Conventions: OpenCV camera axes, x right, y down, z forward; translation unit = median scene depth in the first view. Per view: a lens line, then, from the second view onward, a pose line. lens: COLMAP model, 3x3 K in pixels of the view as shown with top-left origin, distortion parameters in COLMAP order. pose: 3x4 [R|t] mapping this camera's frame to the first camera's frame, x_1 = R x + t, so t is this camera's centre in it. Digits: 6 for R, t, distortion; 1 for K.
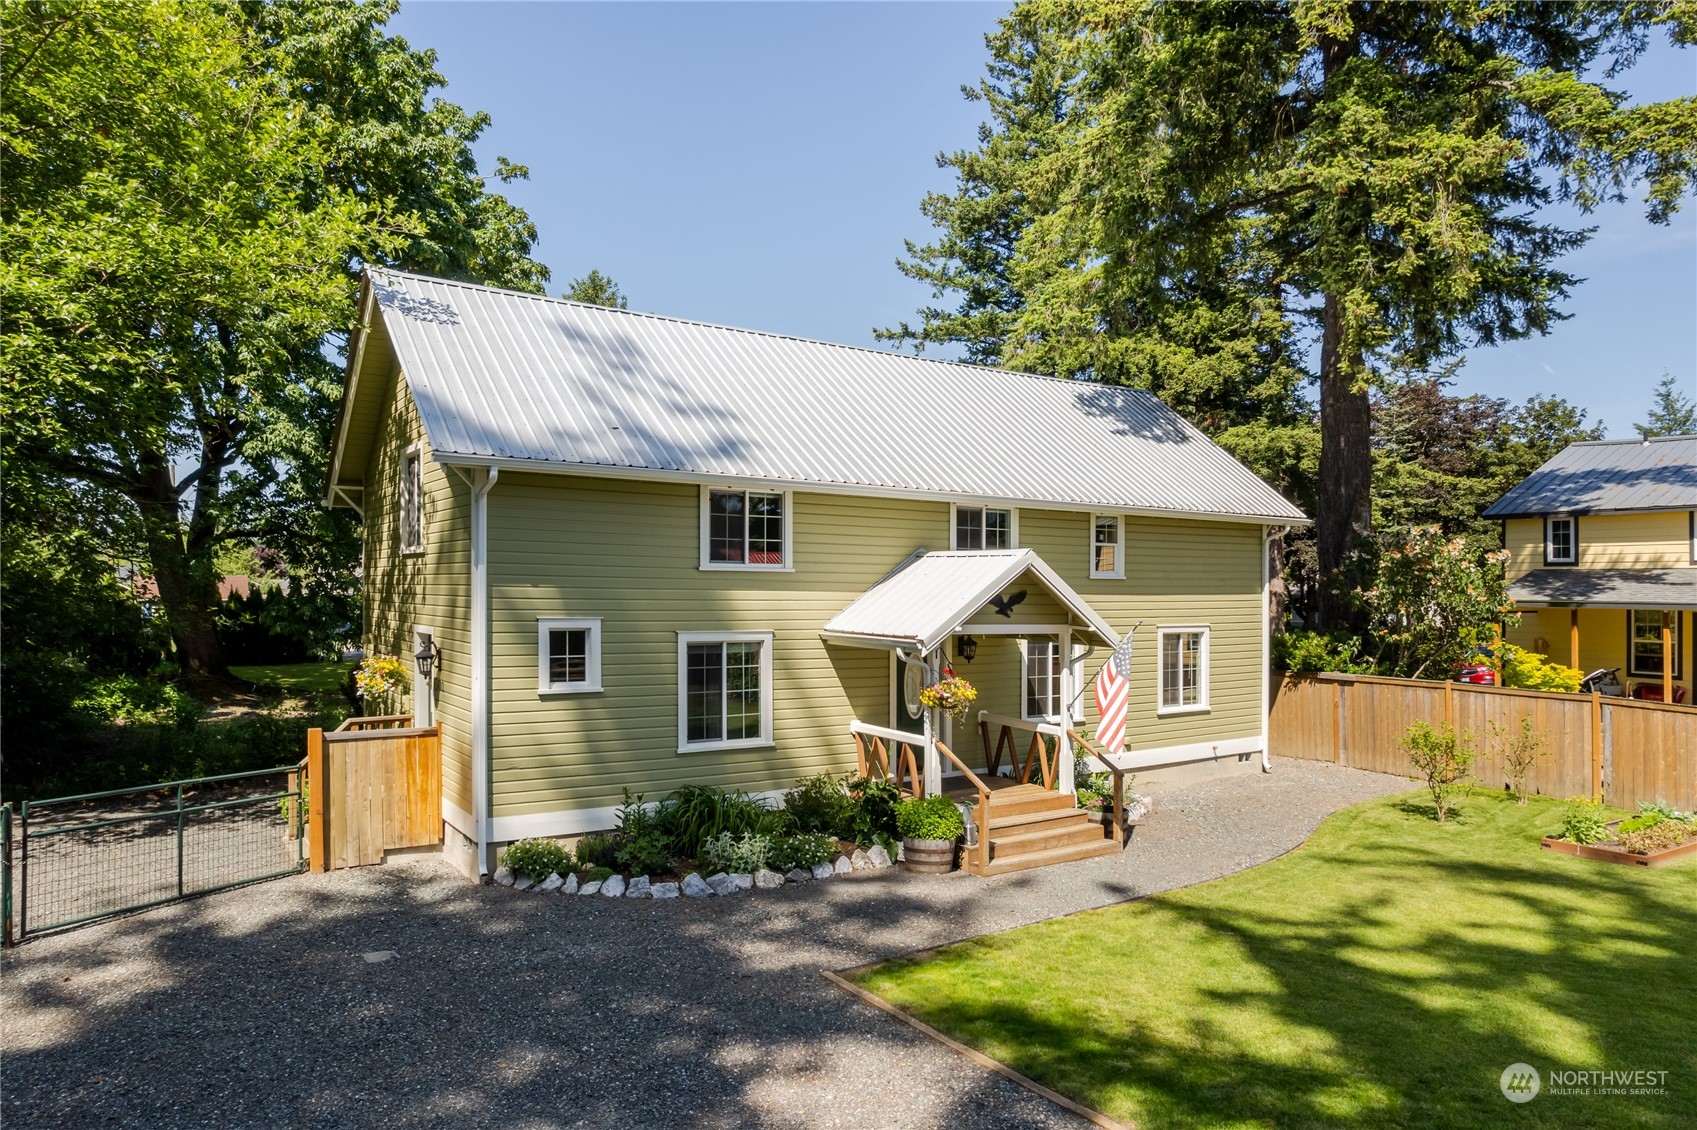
lens RADIAL K [[1126.0, 0, 848.5], [0, 1126.0, 565.0], [0, 0, 1]] dist [-0.078257, 0.033189]
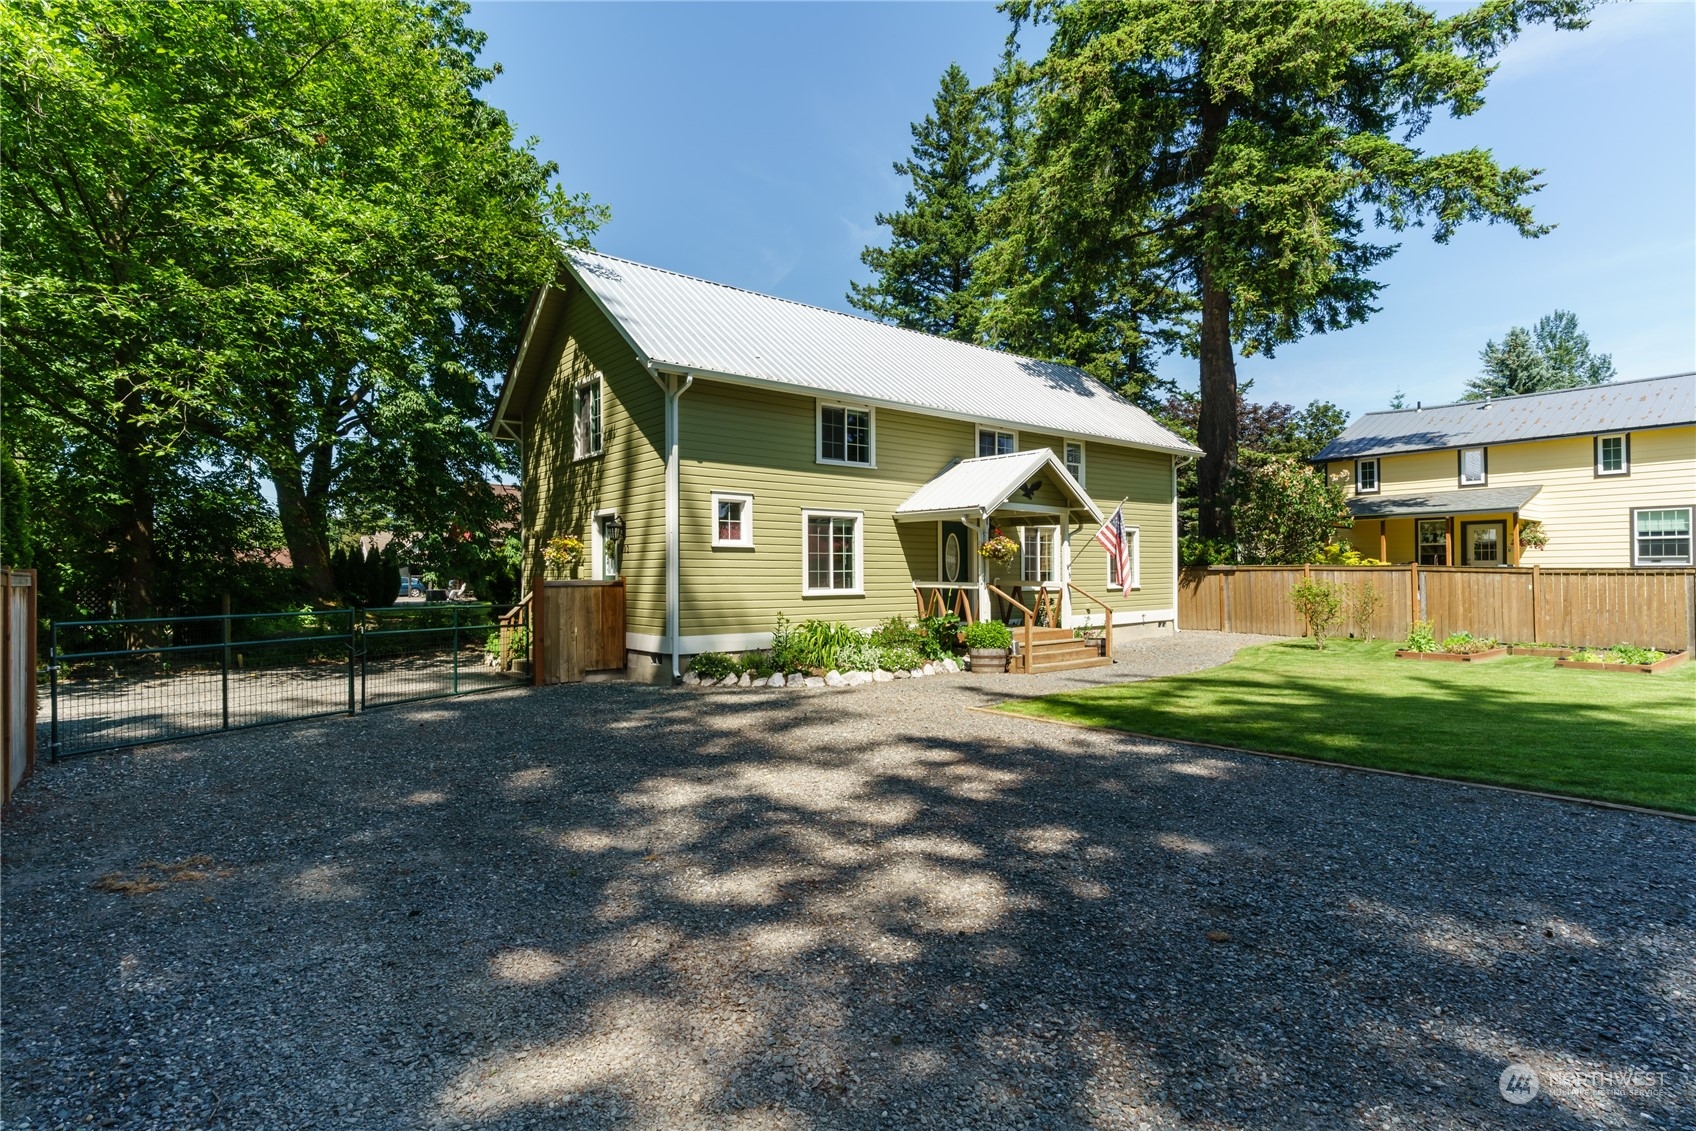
lens RADIAL K [[876.1, 0, 851.2], [0, 876.1, 553.1], [0, 0, 1]] dist [-0.031463, 0.000850]
pose [[0.995542, -0.013595, 0.093331, -0.152658], [0.013864, 0.999901, -0.002227, 0.094207], [-0.093292, 0.003511, 0.995633, -0.056404]]
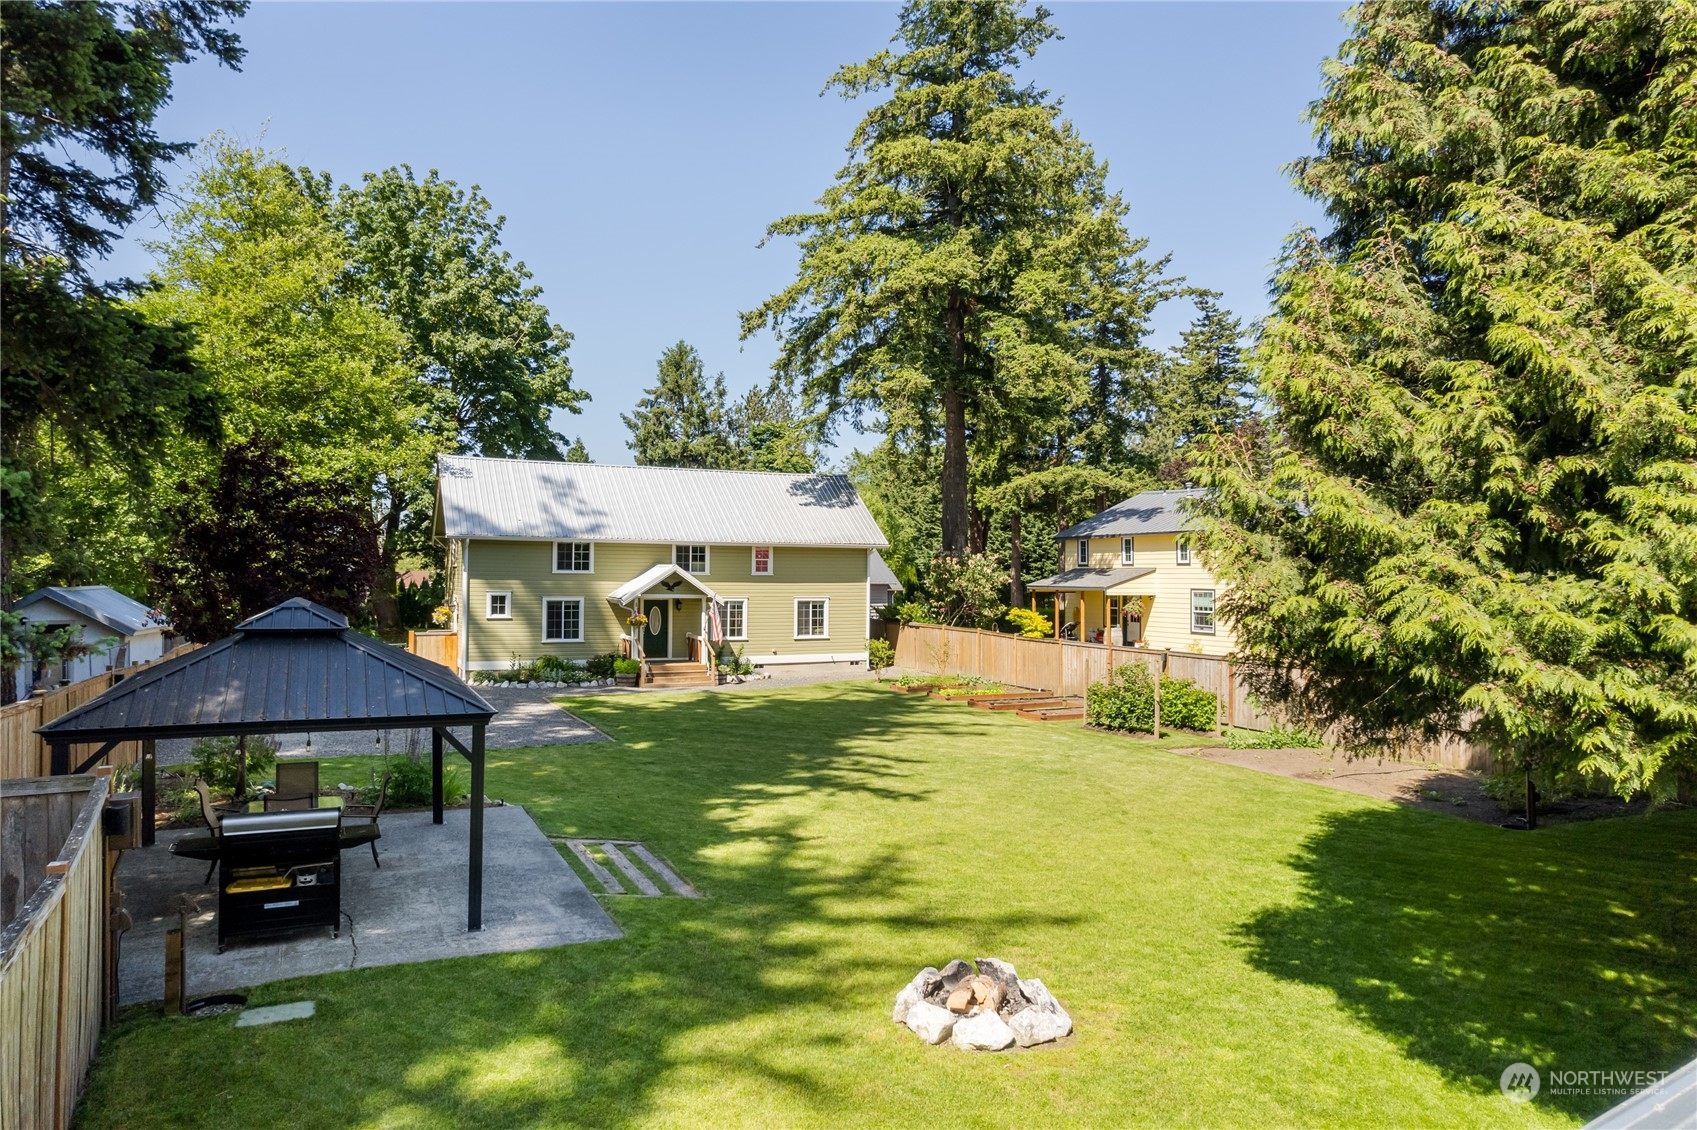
lens RADIAL K [[1126.0, 0, 848.5], [0, 1126.0, 565.0], [0, 0, 1]] dist [-0.078257, 0.033189]
pose [[0.985707, -0.002792, -0.168445, 0.790793], [0.004955, 0.999911, 0.012422, -0.034452], [0.168395, -0.013079, 0.985633, -1.161757]]
